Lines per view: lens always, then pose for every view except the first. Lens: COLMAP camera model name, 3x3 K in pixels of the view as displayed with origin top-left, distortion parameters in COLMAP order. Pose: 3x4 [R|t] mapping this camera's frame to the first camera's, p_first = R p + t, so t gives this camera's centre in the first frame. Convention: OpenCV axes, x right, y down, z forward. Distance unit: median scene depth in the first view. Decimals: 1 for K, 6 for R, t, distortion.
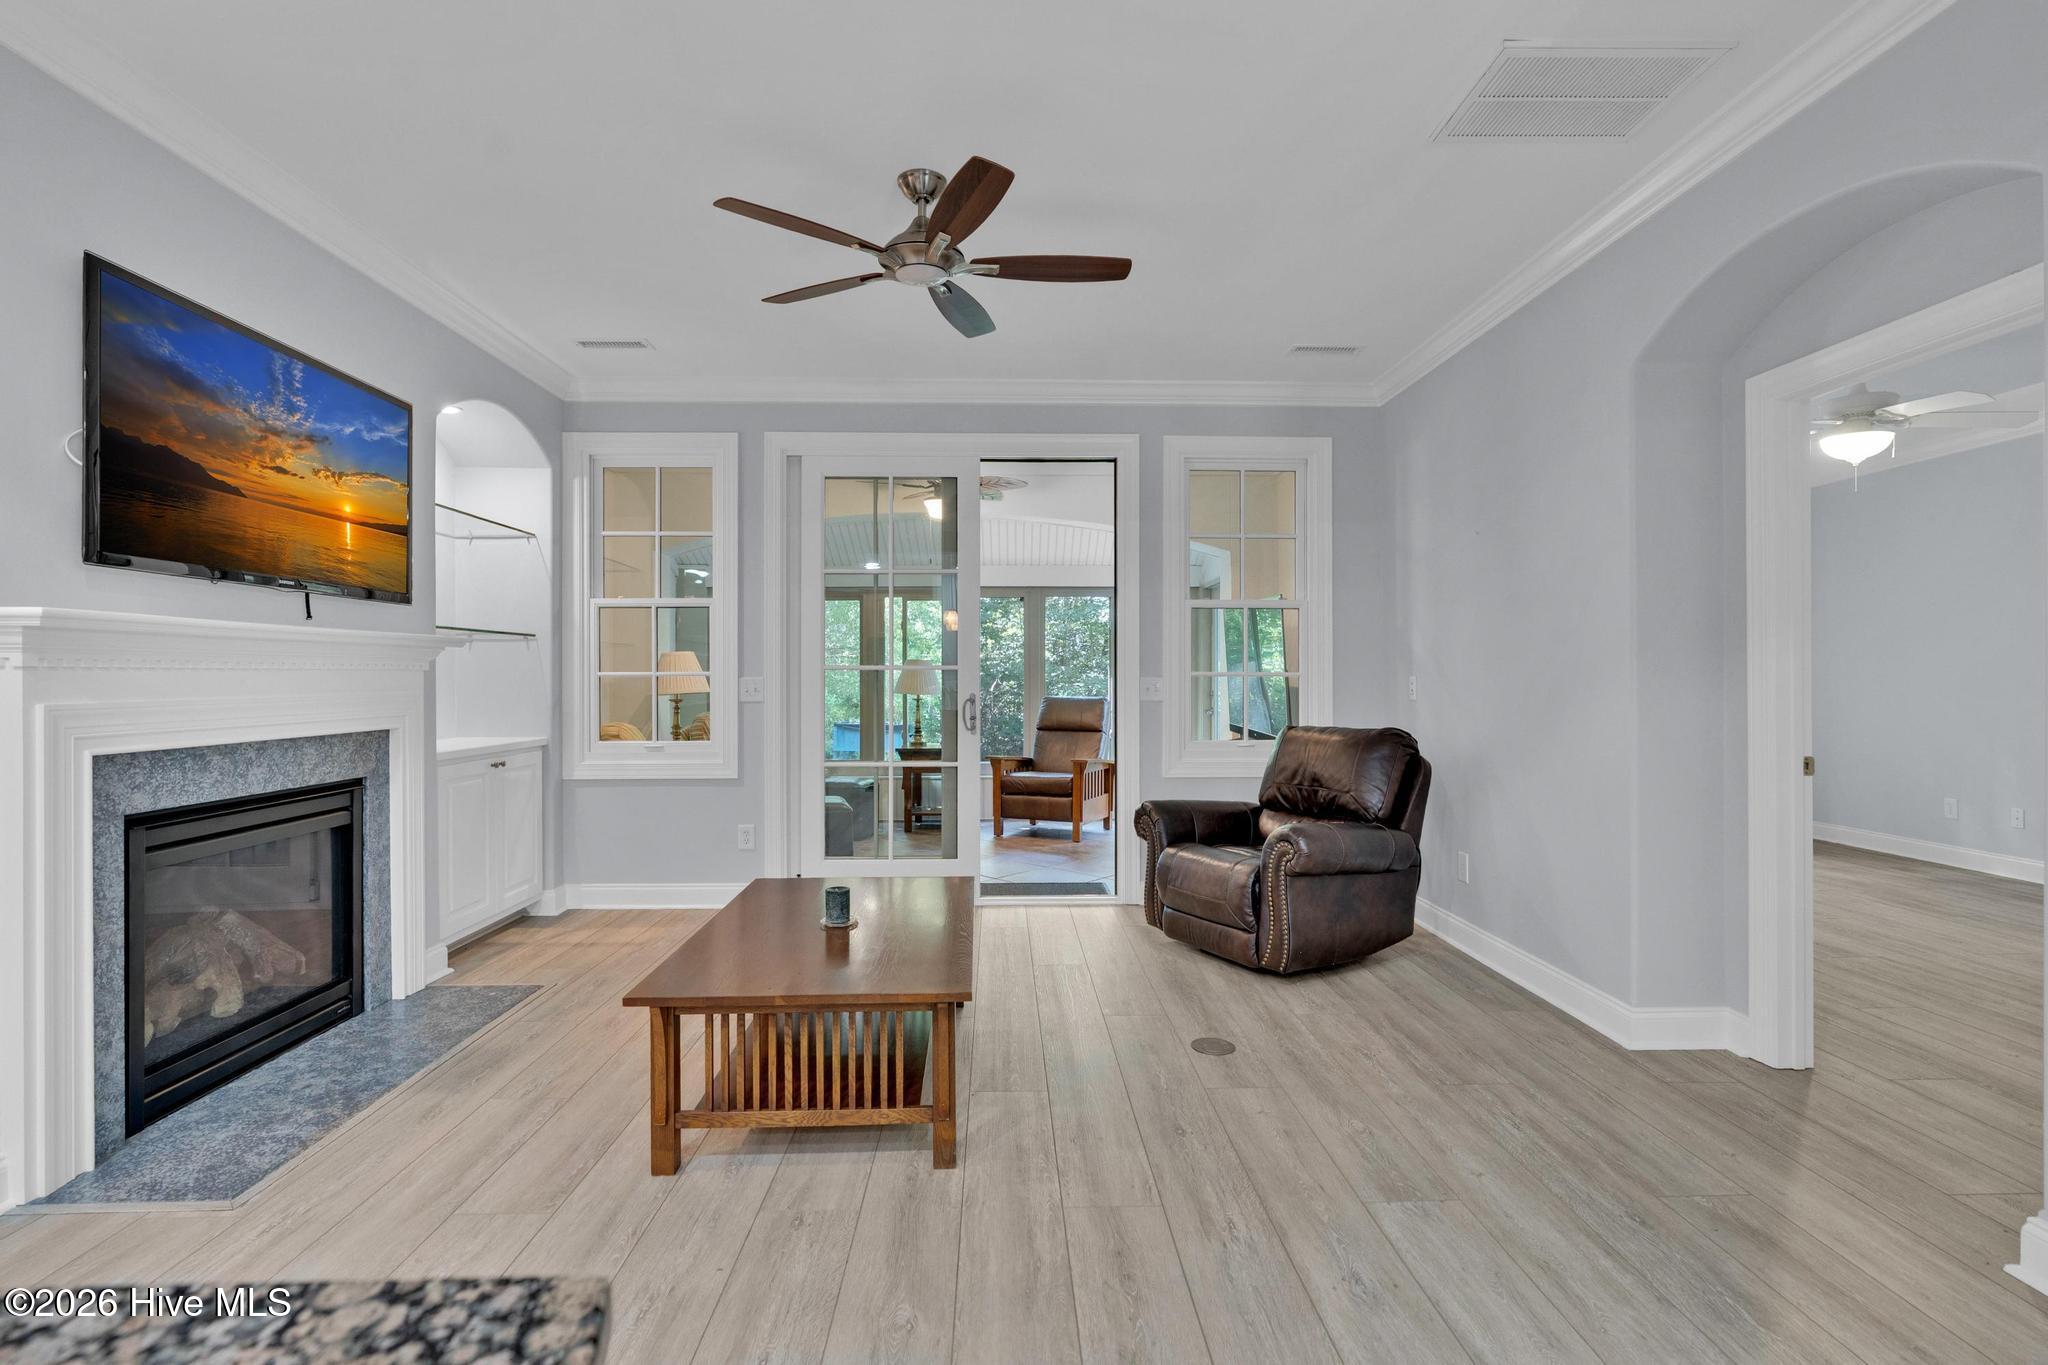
lens RADIAL K [[927.8, 0, 1055.9], [0, 927.8, 684.0], [0, 0, 1]] dist [0.000988, 0.000430]
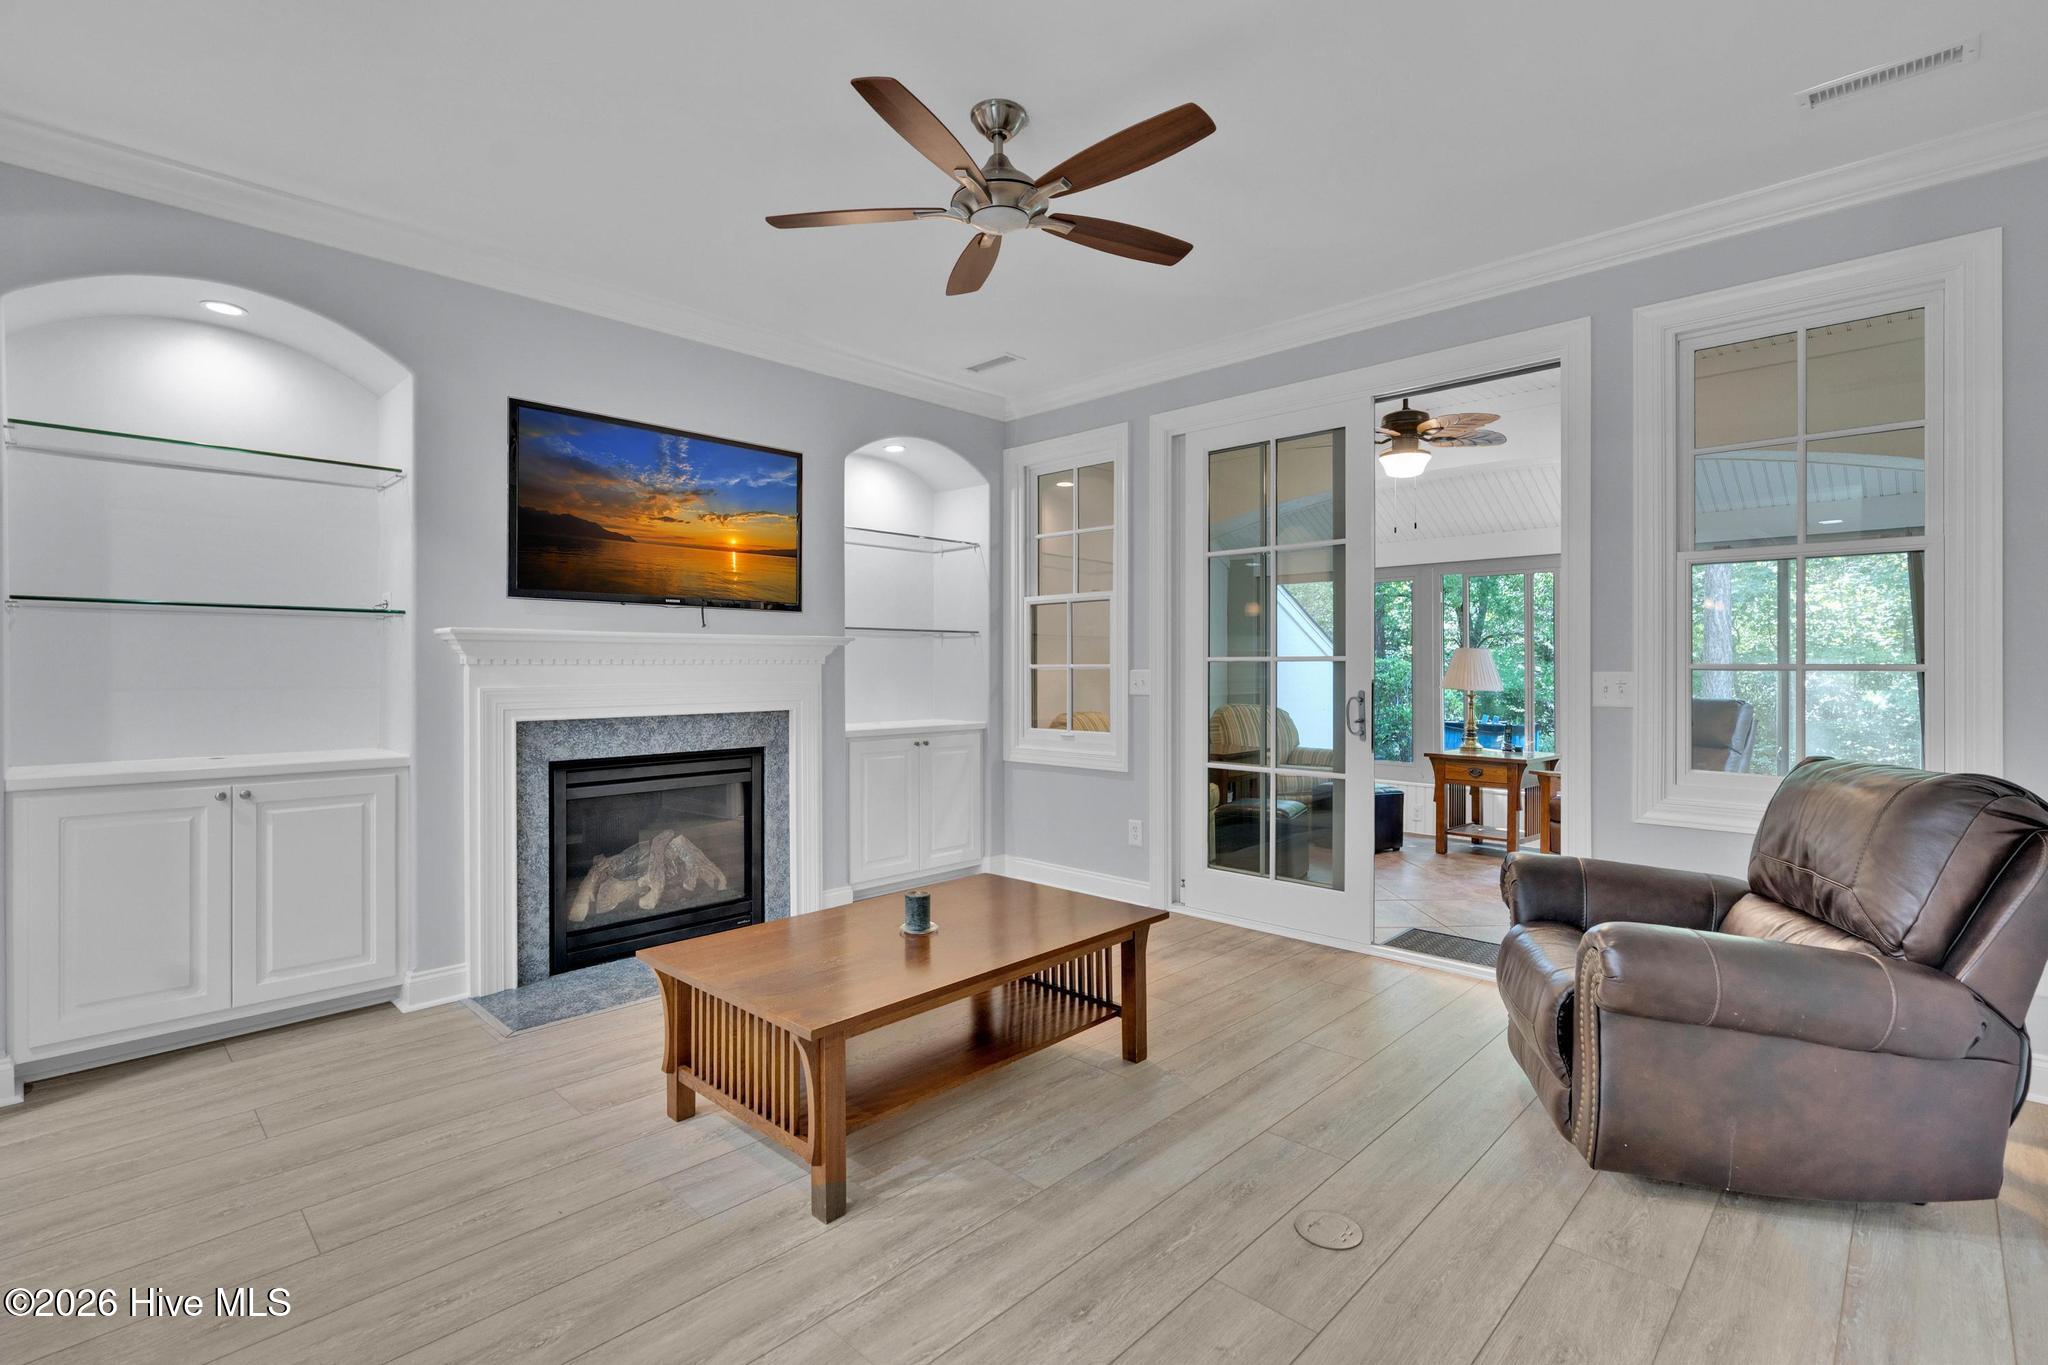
lens RADIAL K [[943.3, 0, 1017.9], [0, 943.3, 672.1], [0, 0, 1]] dist [-0.006749, 0.001015]
pose [[0.702139, 0.005712, -0.712017, 0.475467], [-0.006622, 0.999977, 0.001492, -0.008671], [0.712009, 0.003668, 0.702161, 0.354038]]
